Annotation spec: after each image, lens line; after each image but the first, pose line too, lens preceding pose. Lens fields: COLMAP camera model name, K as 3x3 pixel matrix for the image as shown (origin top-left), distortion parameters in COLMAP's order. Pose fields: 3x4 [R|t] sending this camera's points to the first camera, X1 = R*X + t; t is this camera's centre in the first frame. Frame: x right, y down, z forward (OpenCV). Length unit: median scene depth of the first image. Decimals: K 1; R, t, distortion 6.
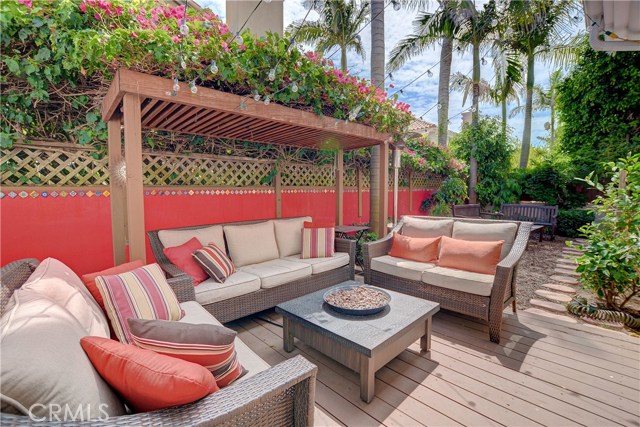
lens RADIAL K [[280.8, 0, 320.0], [0, 280.8, 213.5], [0, 0, 1]] dist [-0.035573, 0.006734]
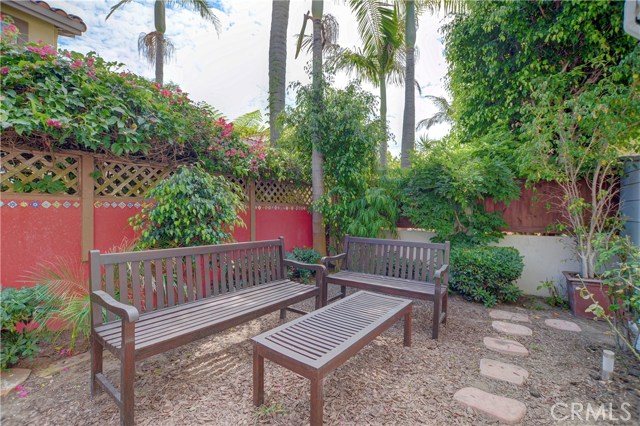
lens RADIAL K [[280.8, 0, 320.0], [0, 280.8, 213.0], [0, 0, 1]] dist [-0.035573, 0.006734]
pose [[0.977458, 0.008727, 0.210950, 0.502614], [0.009503, 0.996314, -0.085248, -0.032672], [-0.210916, 0.085330, 0.973773, 0.536941]]
